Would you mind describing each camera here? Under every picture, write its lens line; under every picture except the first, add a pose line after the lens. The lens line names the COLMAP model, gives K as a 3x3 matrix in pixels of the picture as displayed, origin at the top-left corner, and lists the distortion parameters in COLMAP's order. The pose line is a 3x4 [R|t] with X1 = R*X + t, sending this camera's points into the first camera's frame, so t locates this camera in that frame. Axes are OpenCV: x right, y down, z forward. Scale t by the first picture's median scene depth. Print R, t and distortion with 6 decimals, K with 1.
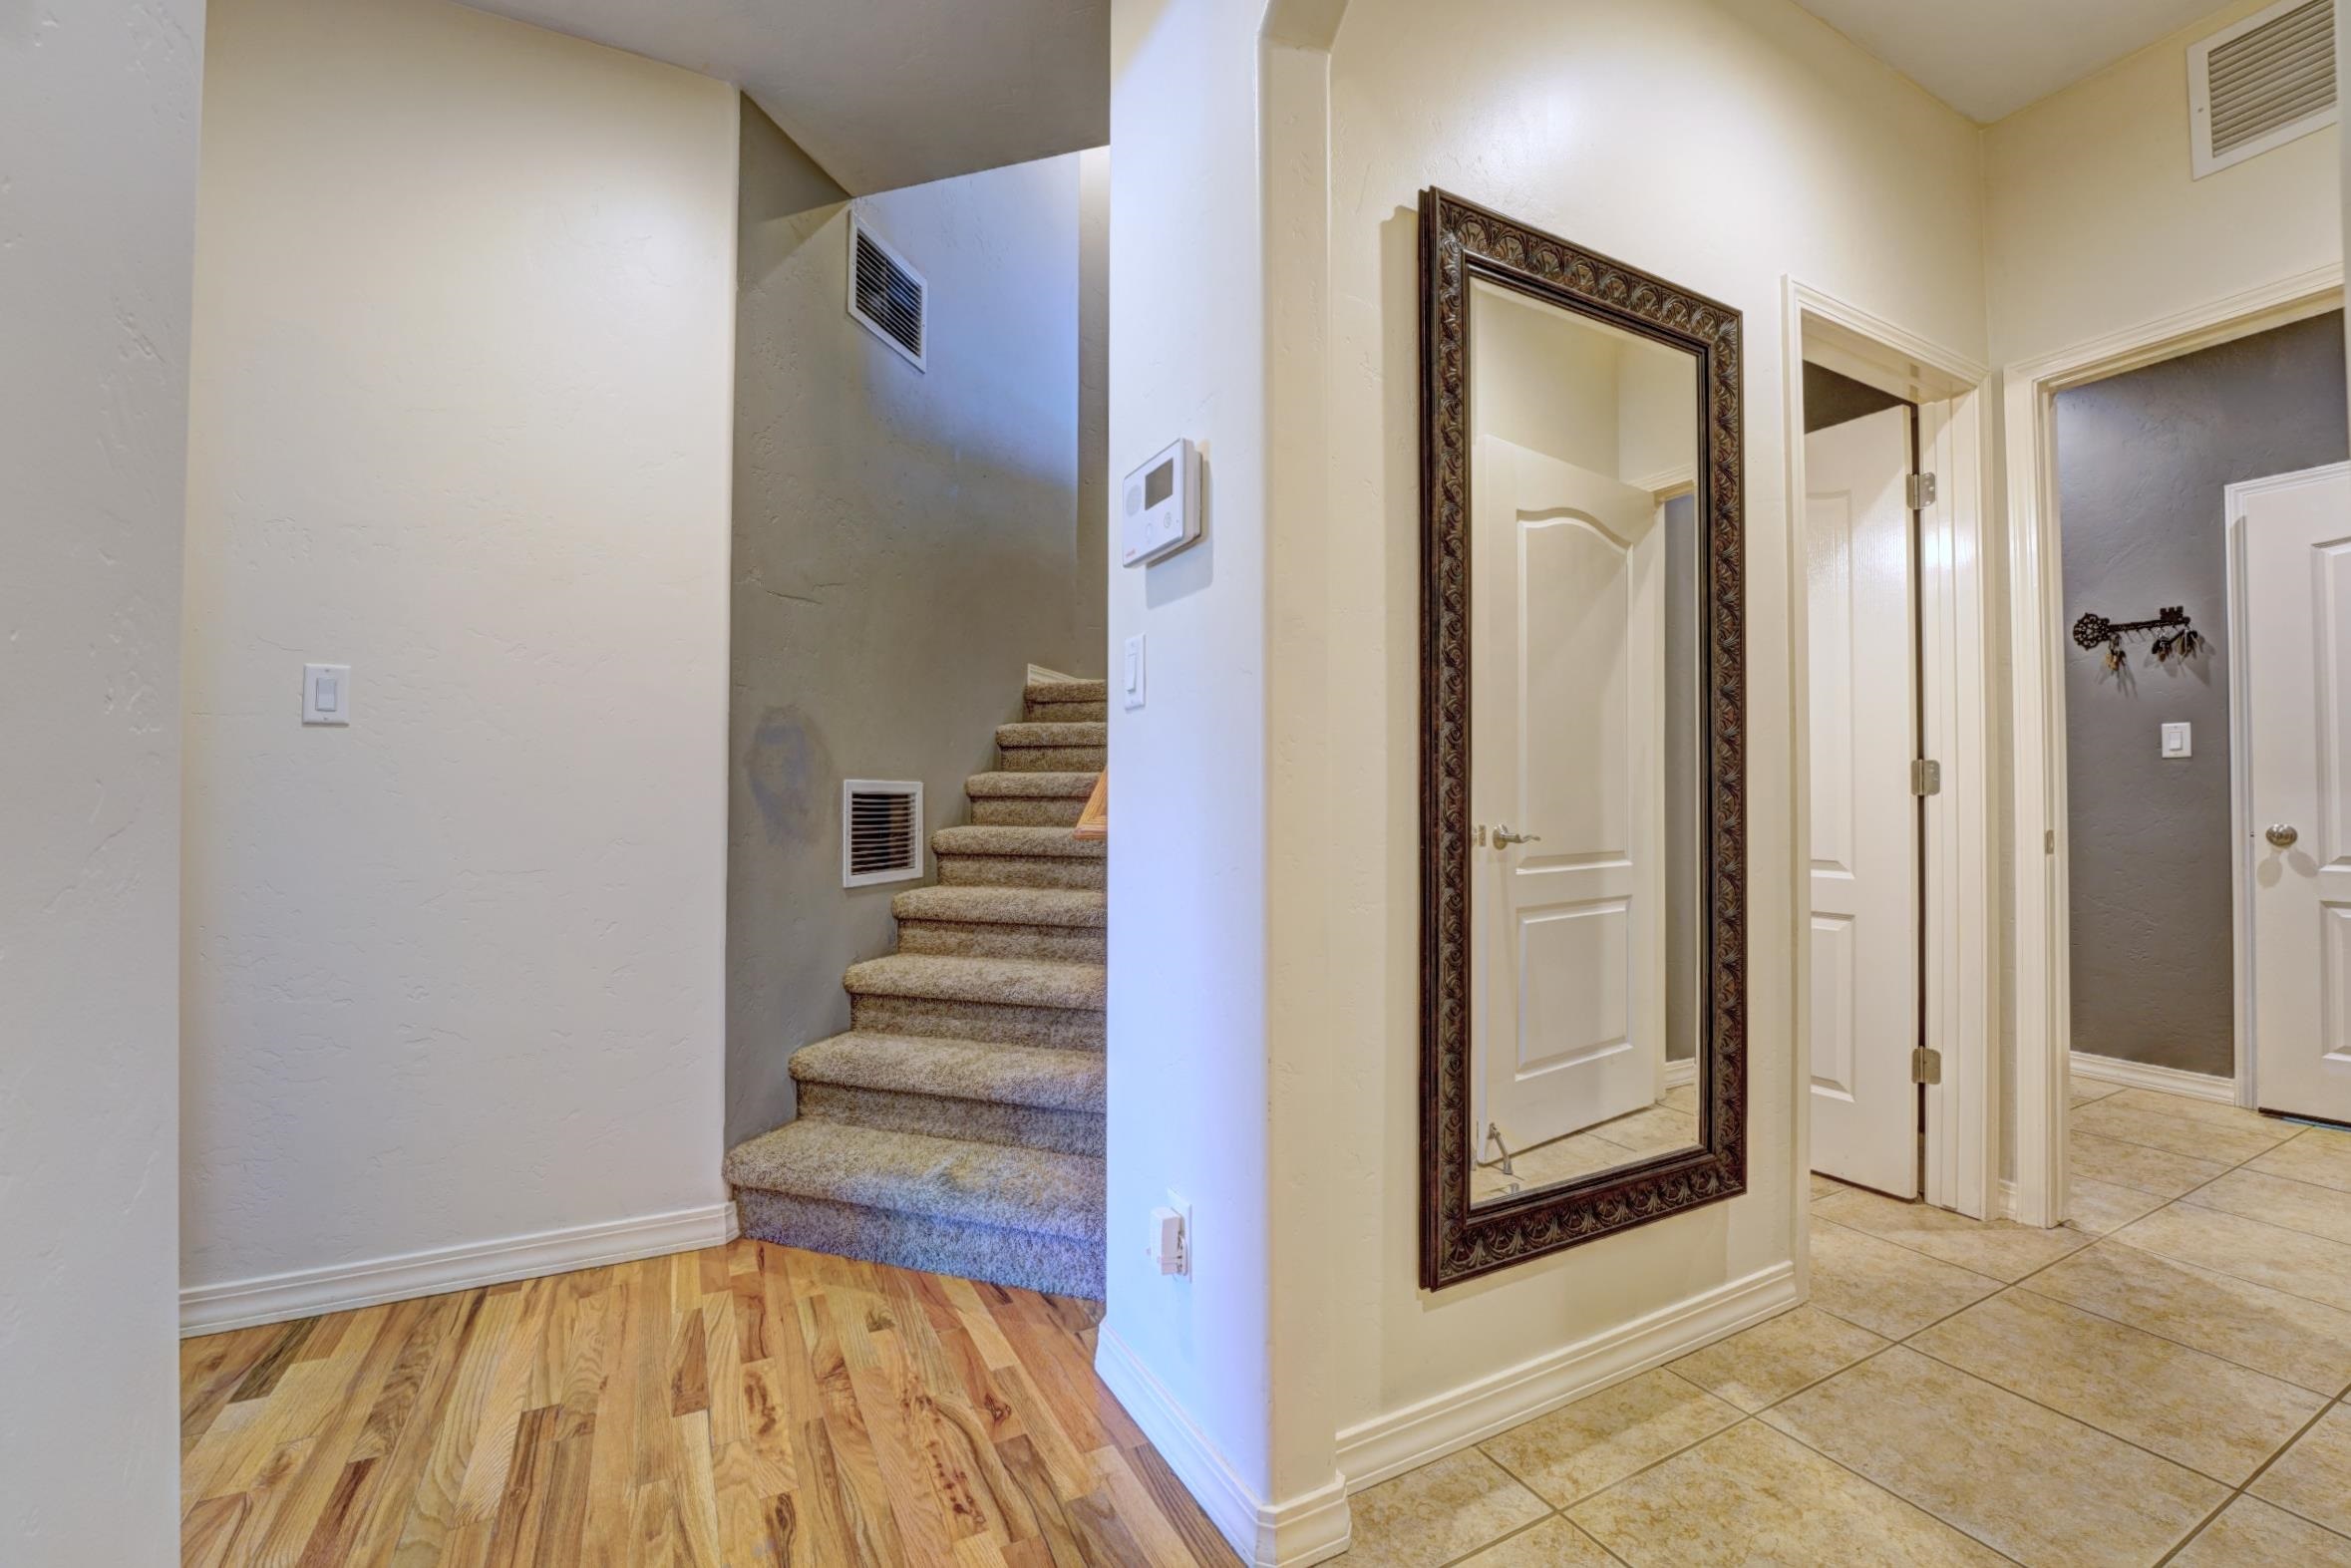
lens RADIAL K [[987.3, 0, 1175.5], [0, 987.3, 784.0], [0, 0, 1]] dist [-0.041803, 0.010745]
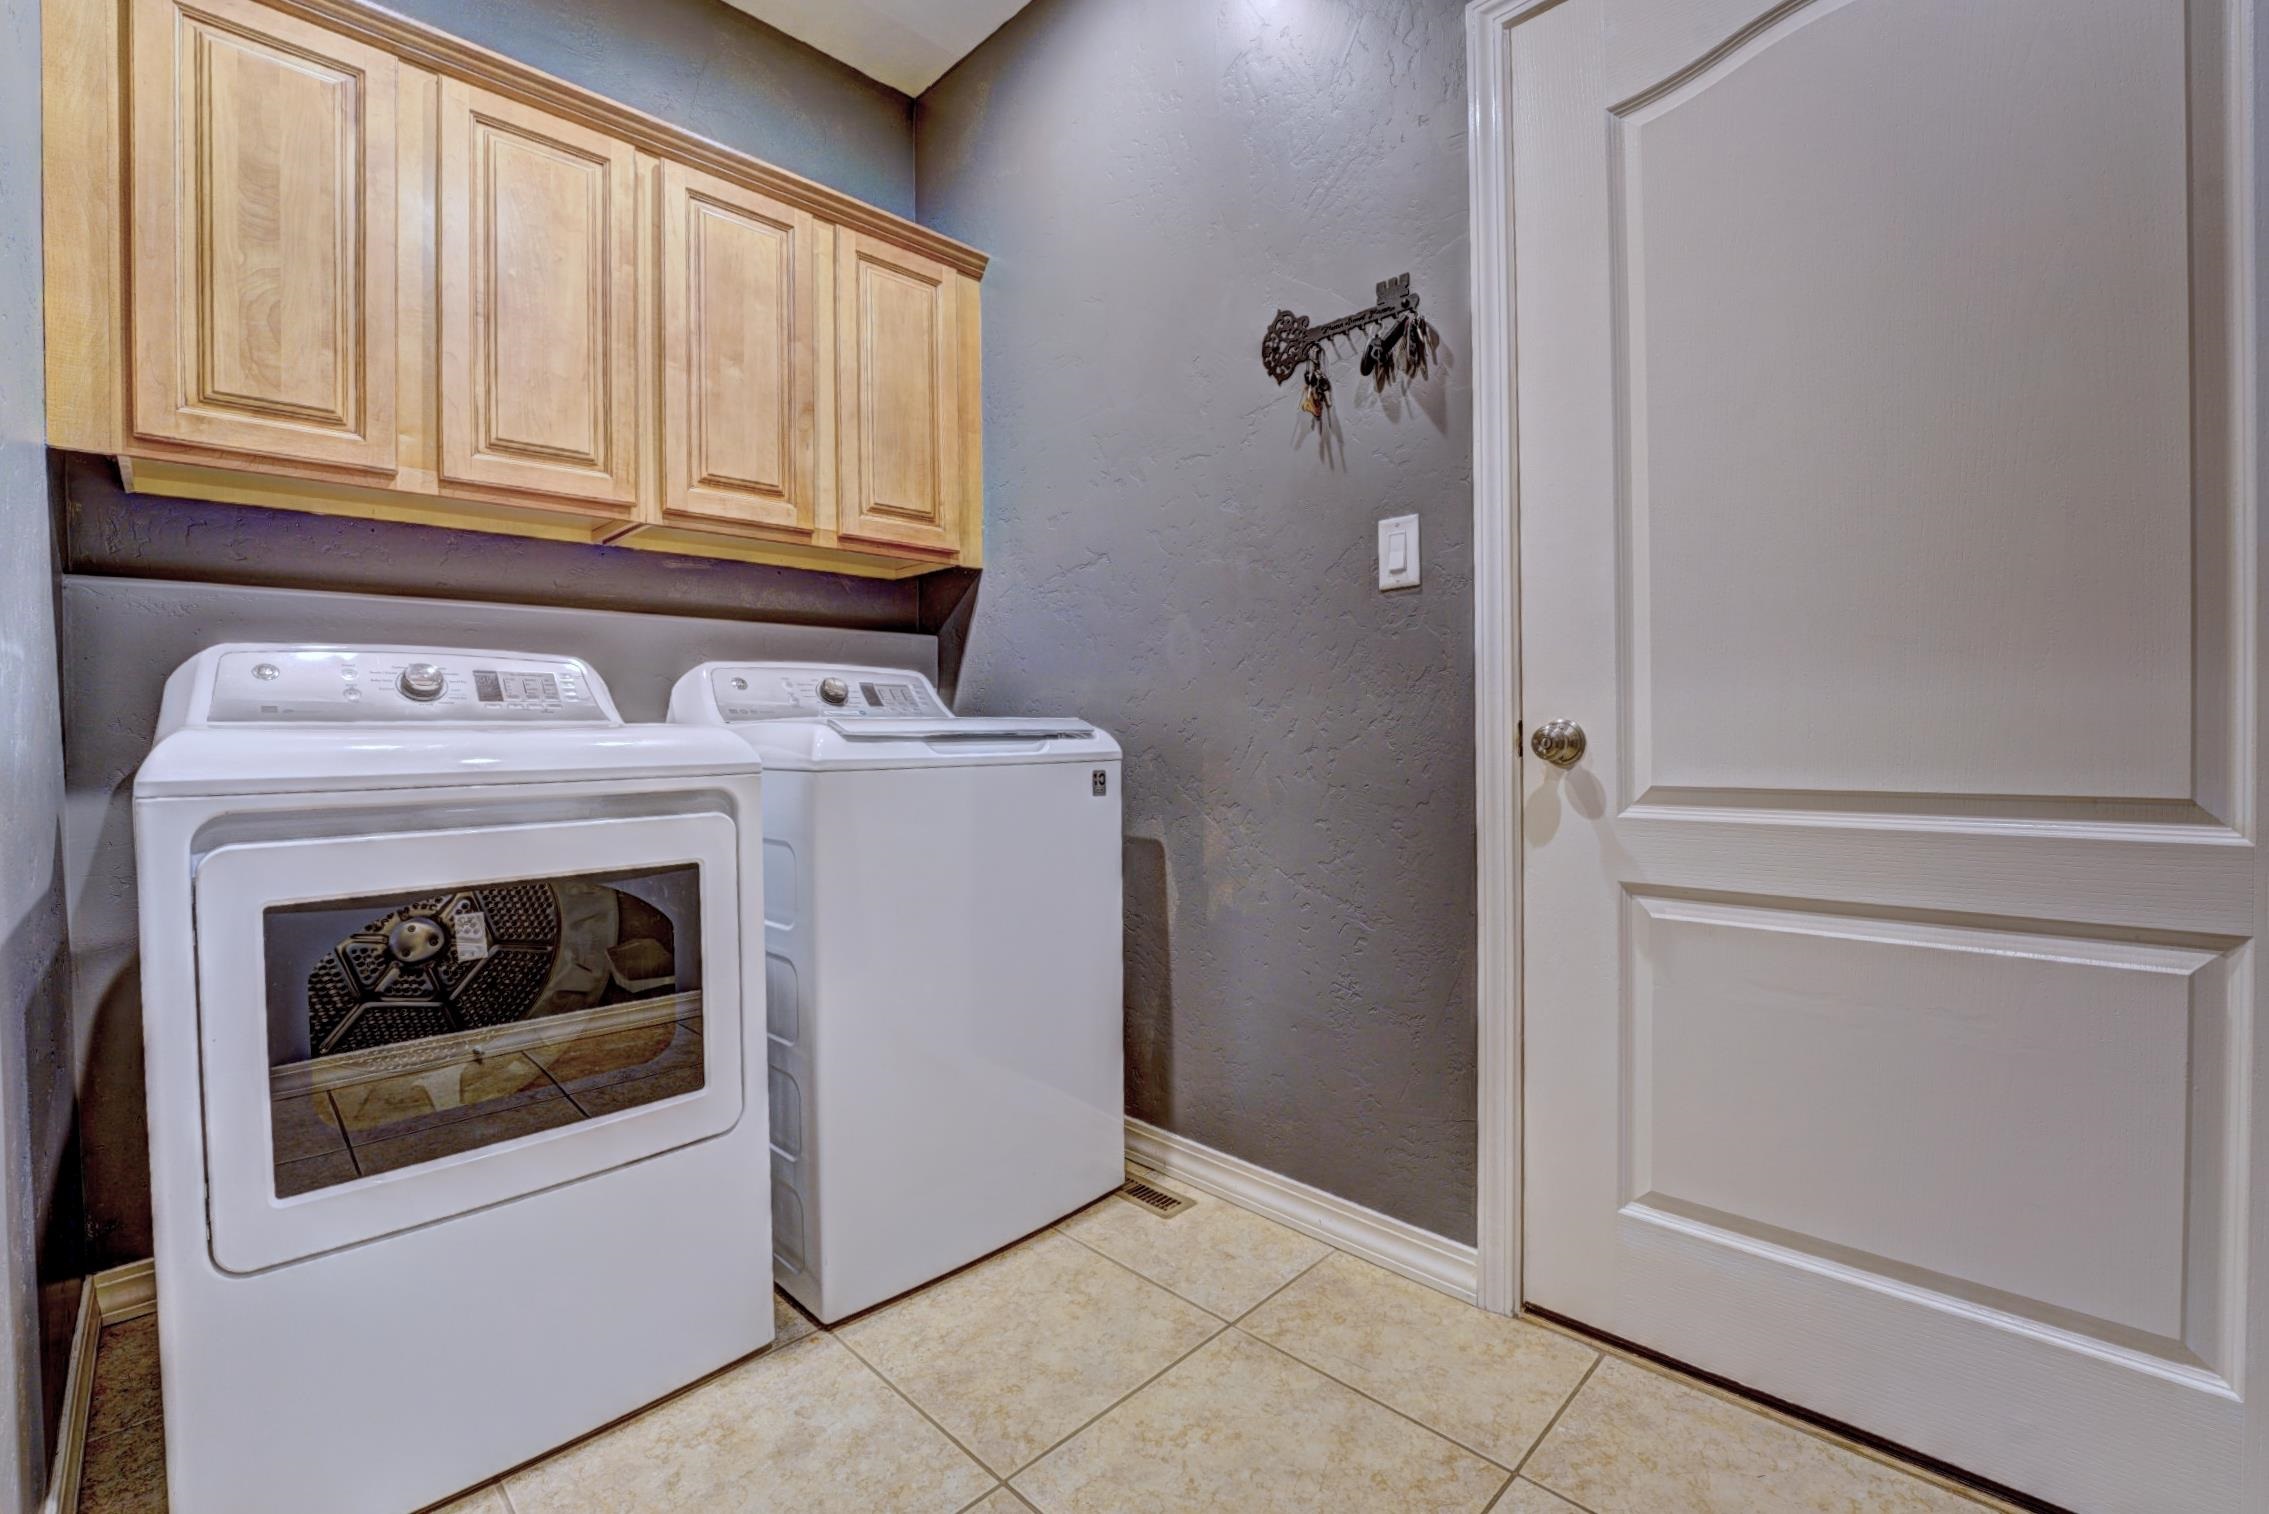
lens RADIAL K [[965.7, 0, 1129.2], [0, 965.7, 745.7], [0, 0, 1]] dist [-0.038952, 0.009902]
pose [[0.954963, -0.017799, 0.296190, 0.830943], [0.008453, 0.999426, 0.032804, 0.037748], [-0.296604, -0.028823, 0.954565, 0.616825]]
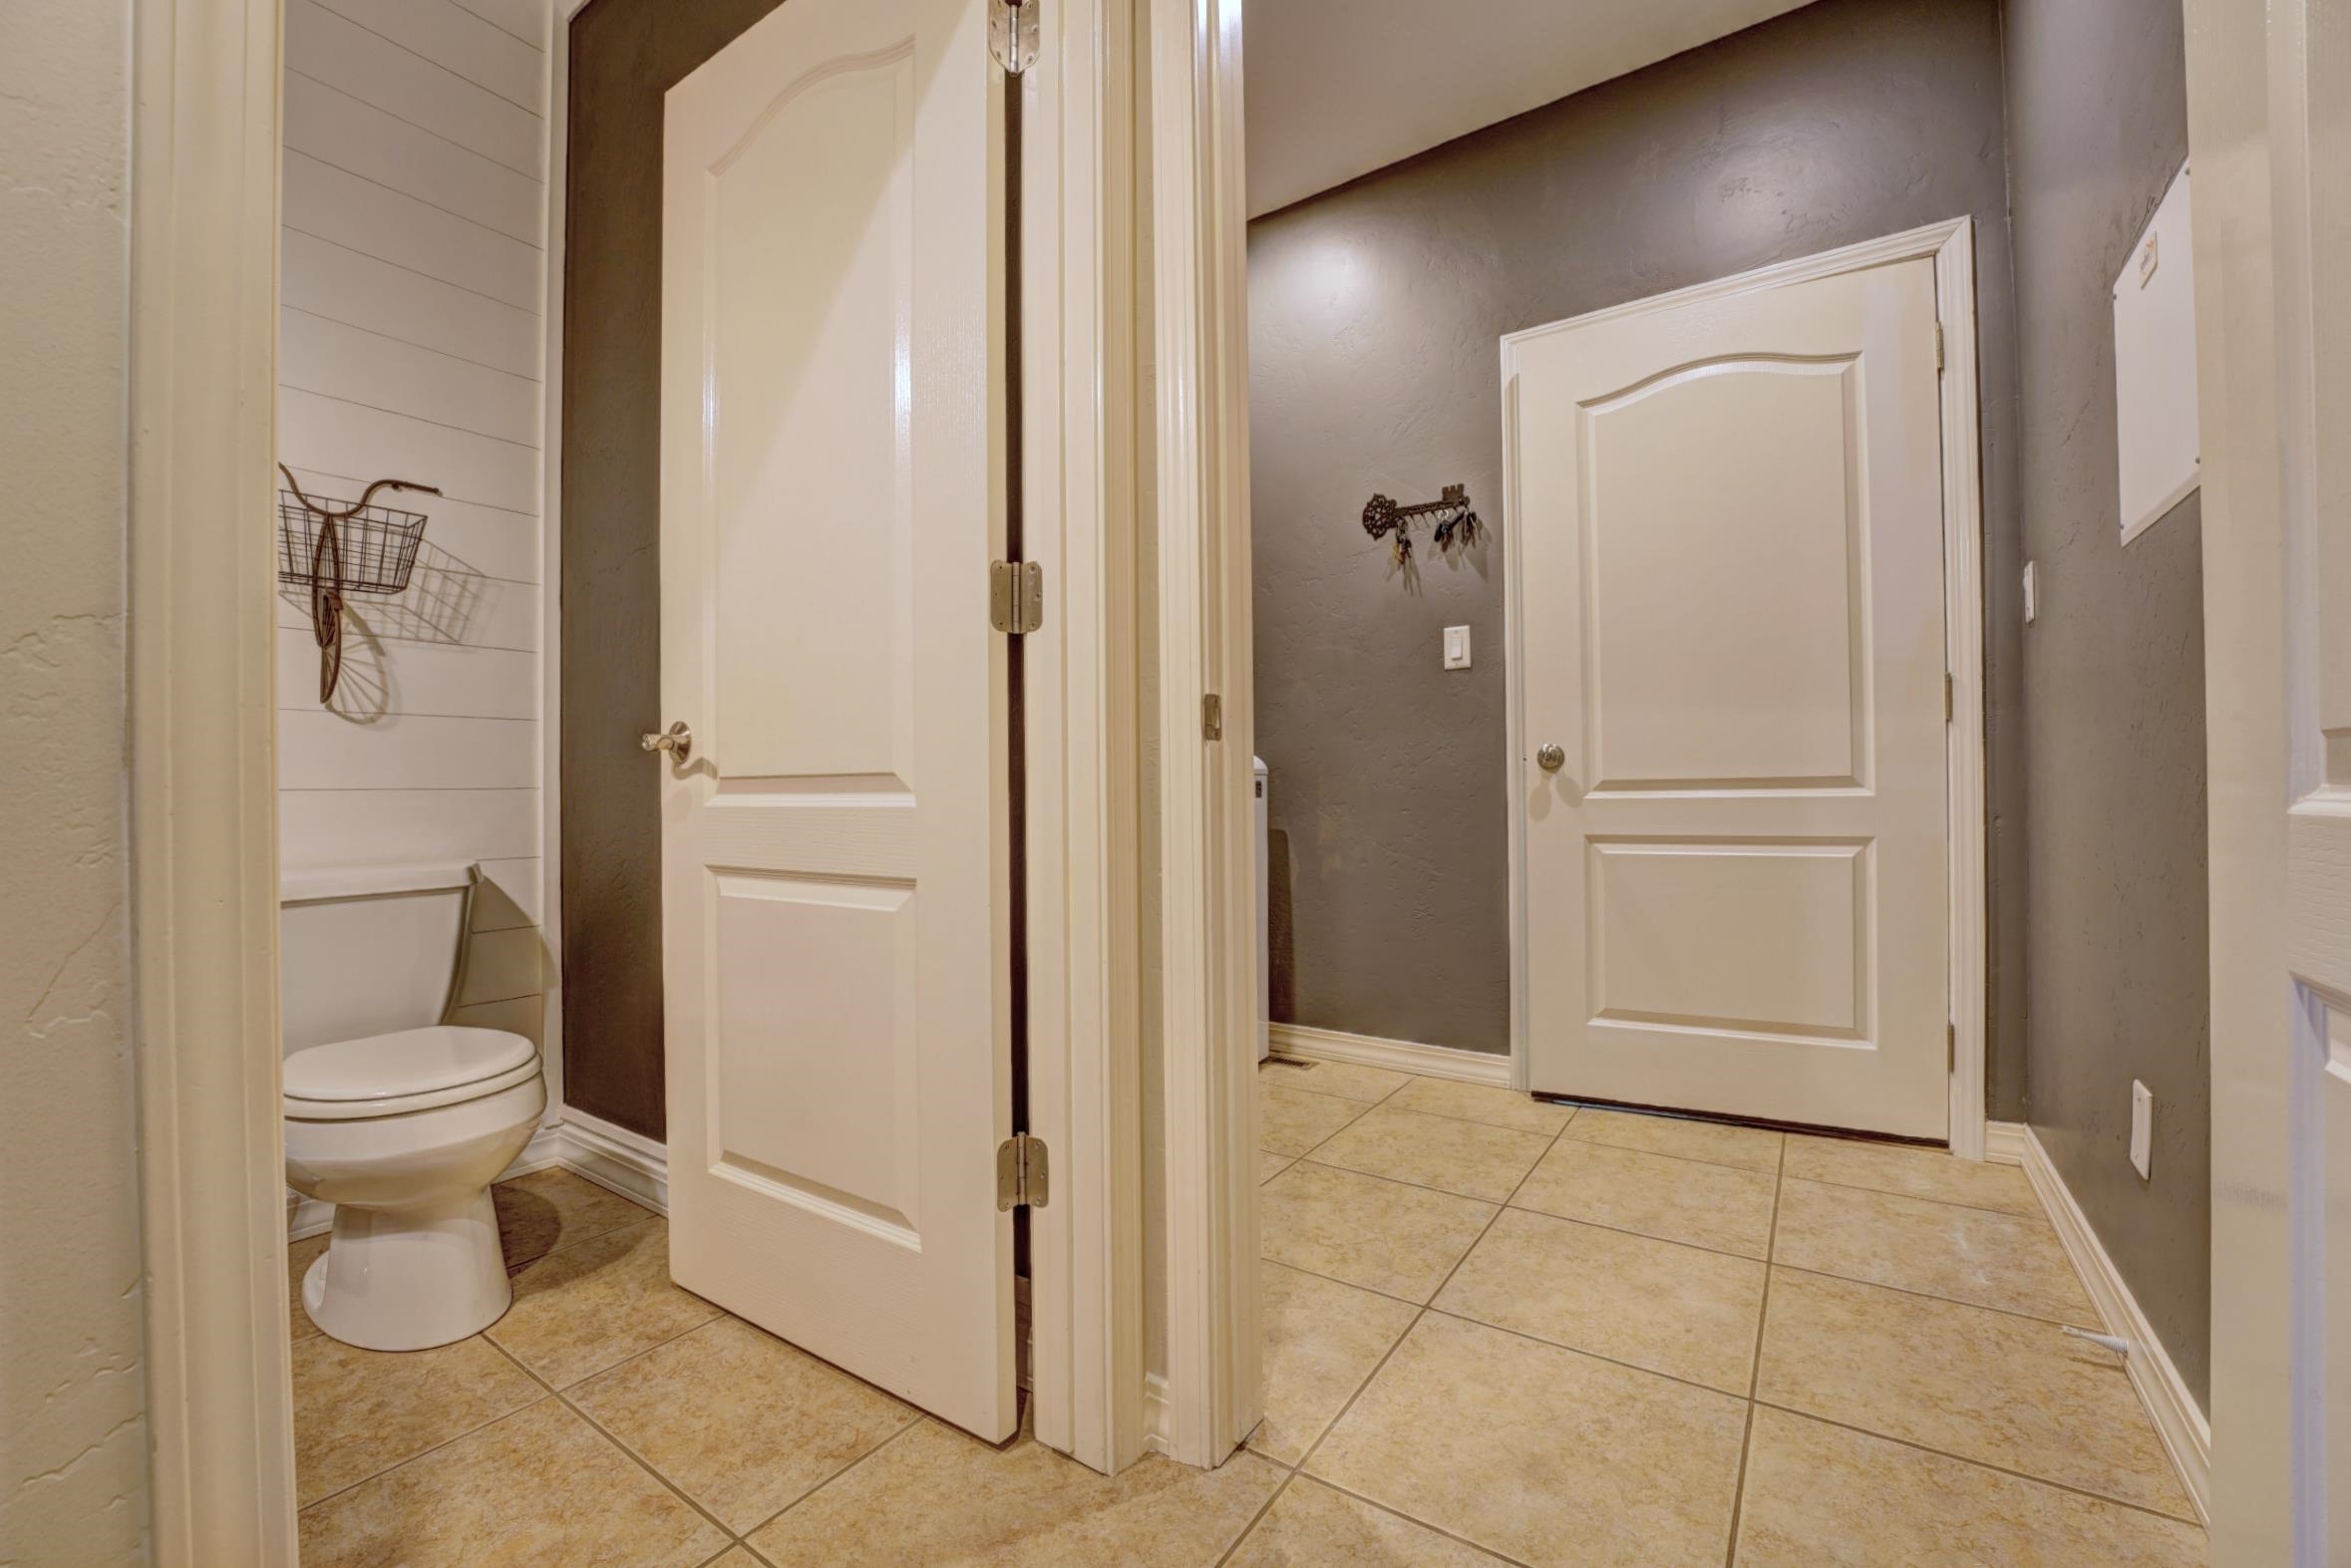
lens RADIAL K [[982.7, 0, 1175.5], [0, 982.7, 784.0], [0, 0, 1]] dist [-0.002591, -0.000141]
pose [[0.883307, -0.009842, 0.468691, 0.470942], [0.006111, 0.999936, 0.009482, 0.066767], [-0.468754, -0.005511, 0.883311, 0.395003]]
